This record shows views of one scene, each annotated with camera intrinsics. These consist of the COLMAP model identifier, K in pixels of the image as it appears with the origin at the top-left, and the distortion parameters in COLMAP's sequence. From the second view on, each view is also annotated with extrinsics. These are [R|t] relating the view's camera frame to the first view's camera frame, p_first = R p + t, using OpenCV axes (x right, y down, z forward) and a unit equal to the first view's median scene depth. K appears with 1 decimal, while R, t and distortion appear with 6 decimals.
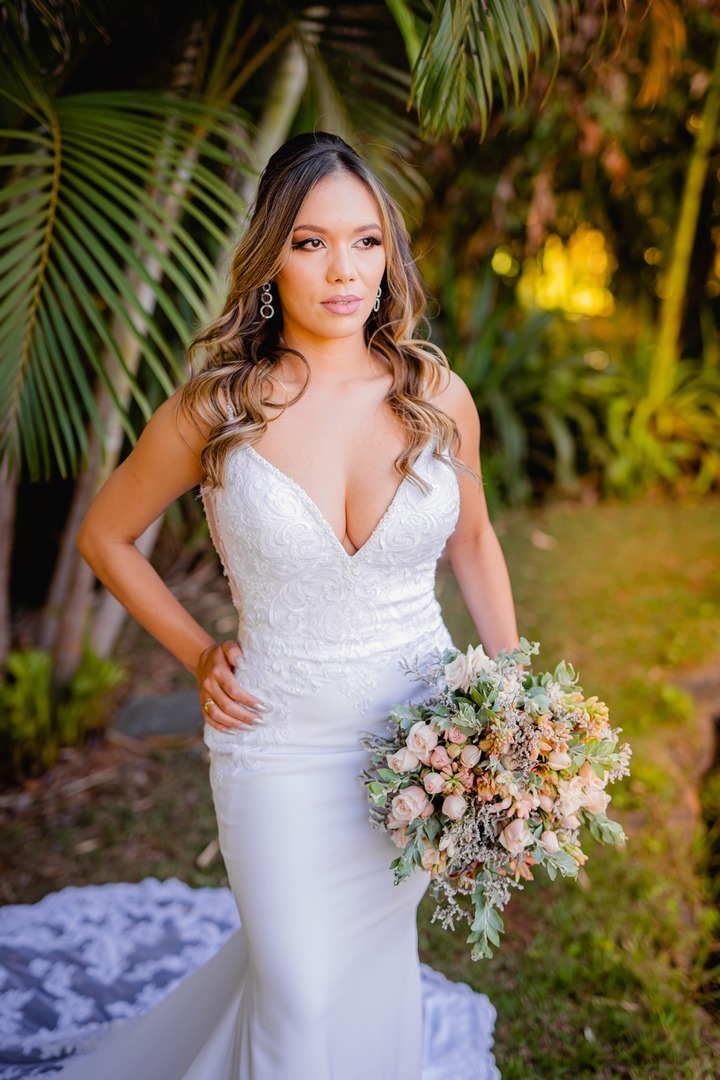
lens RADIAL K [[1530.2, 0, 359.5], [0, 1530.2, 508.2], [0, 0, 1]] dist [0.011487, 0.036007]
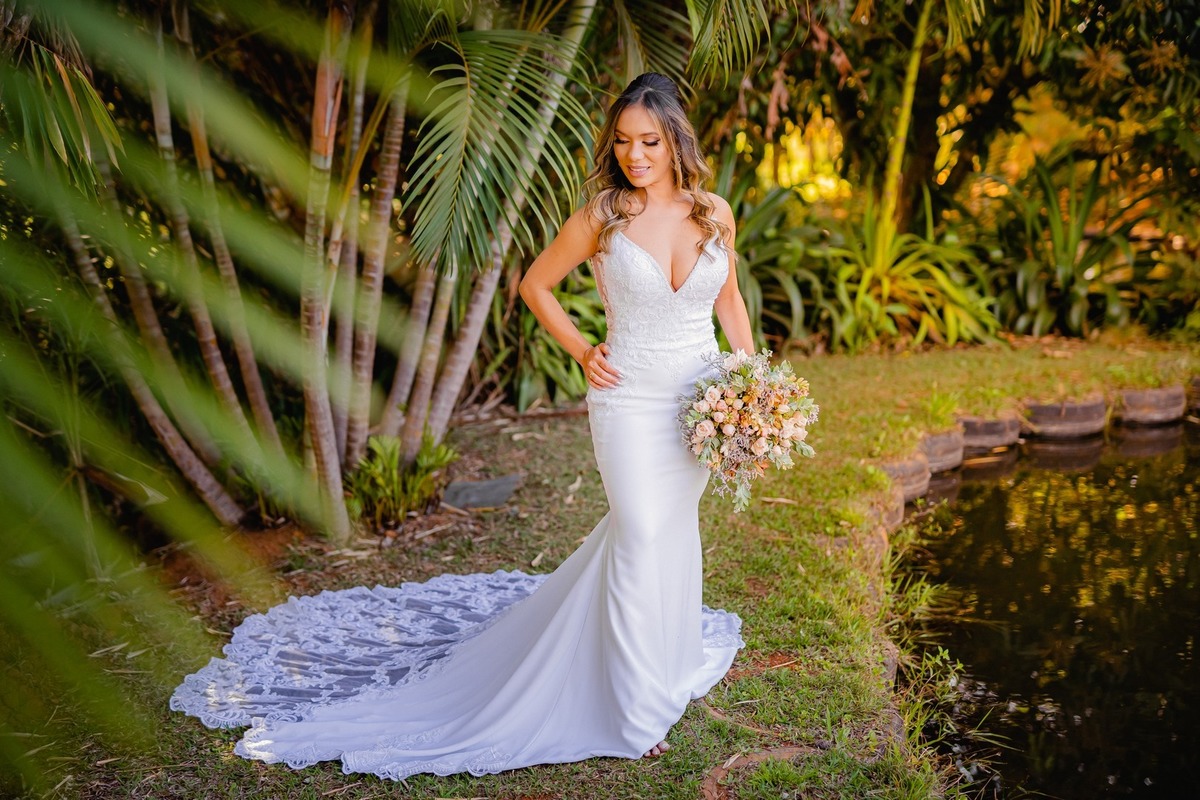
lens RADIAL K [[1627.1, 0, 602.9], [0, 1627.1, 419.6], [0, 0, 1]] dist [-0.008254, 0.010270]
pose [[0.999923, 0.005837, 0.010956, -0.067819], [-0.005922, 0.999952, 0.007760, 0.103782], [-0.010910, -0.007825, 0.999910, -0.606105]]
